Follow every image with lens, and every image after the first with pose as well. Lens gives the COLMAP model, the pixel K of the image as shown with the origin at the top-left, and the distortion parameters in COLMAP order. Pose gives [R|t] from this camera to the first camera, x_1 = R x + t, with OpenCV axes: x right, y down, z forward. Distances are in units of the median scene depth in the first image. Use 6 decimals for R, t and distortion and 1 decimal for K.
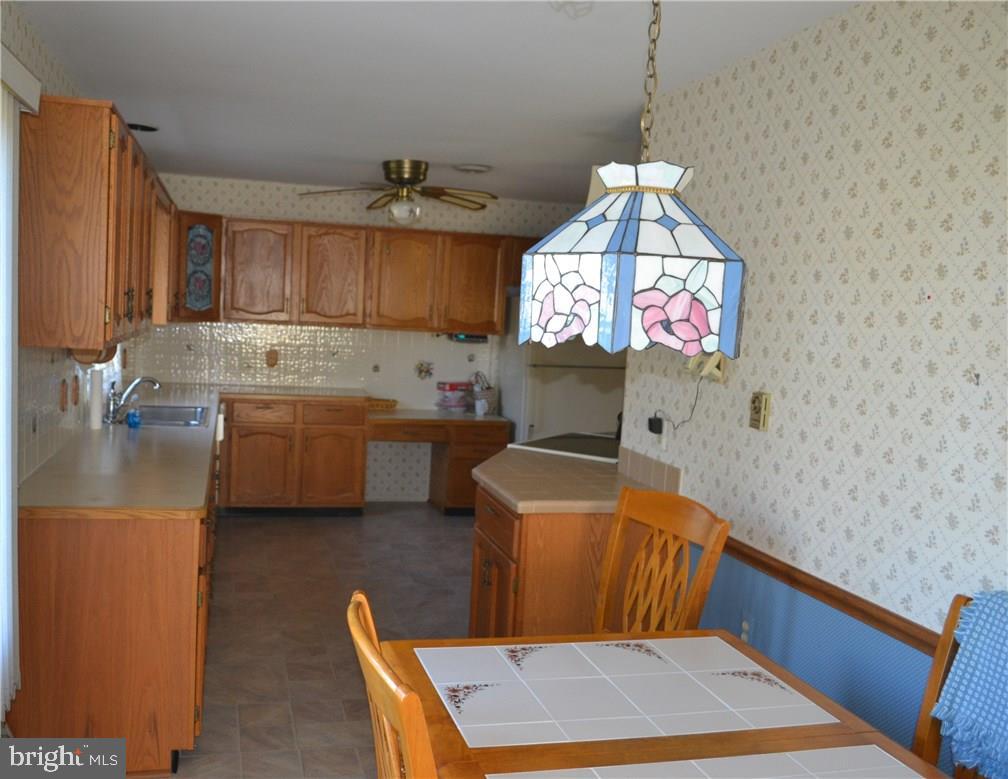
lens RADIAL K [[941.3, 0, 500.3], [0, 941.3, 397.4], [0, 0, 1]] dist [-0.044477, 0.000000]
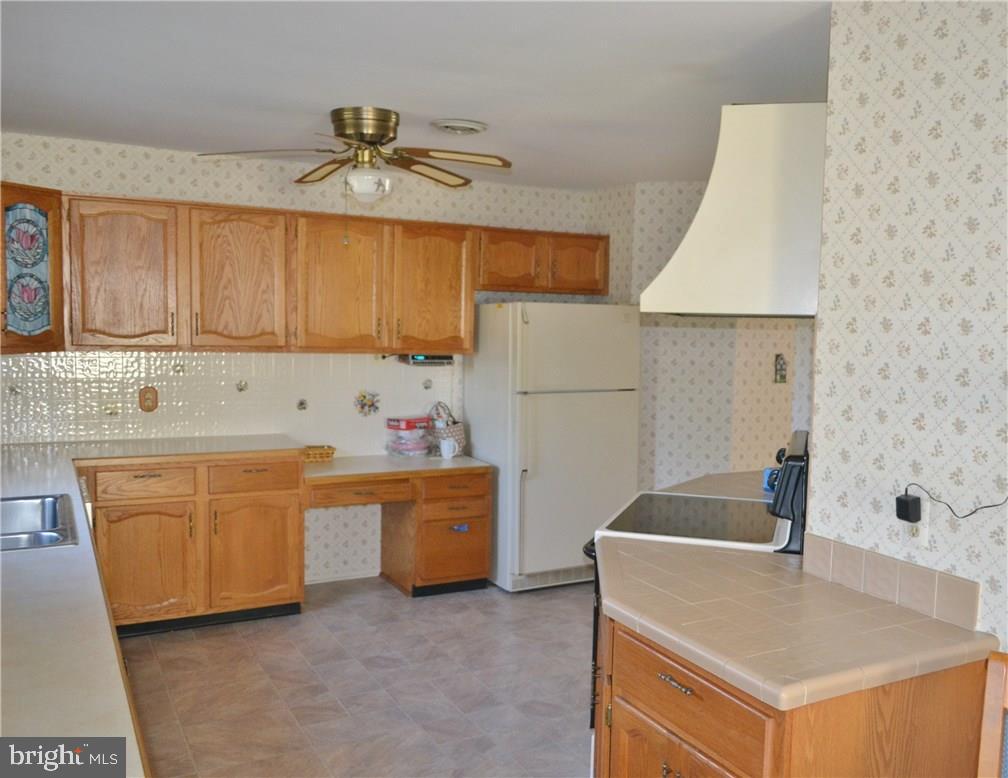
lens RADIAL K [[772.7, 0, 506.3], [0, 772.7, 382.0], [0, 0, 1]] dist [-0.014717, -0.005160]
pose [[0.958527, -0.049330, 0.280699, -0.153351], [0.049224, 0.998760, 0.007433, -0.047304], [-0.280718, 0.006693, 0.959767, 0.388636]]
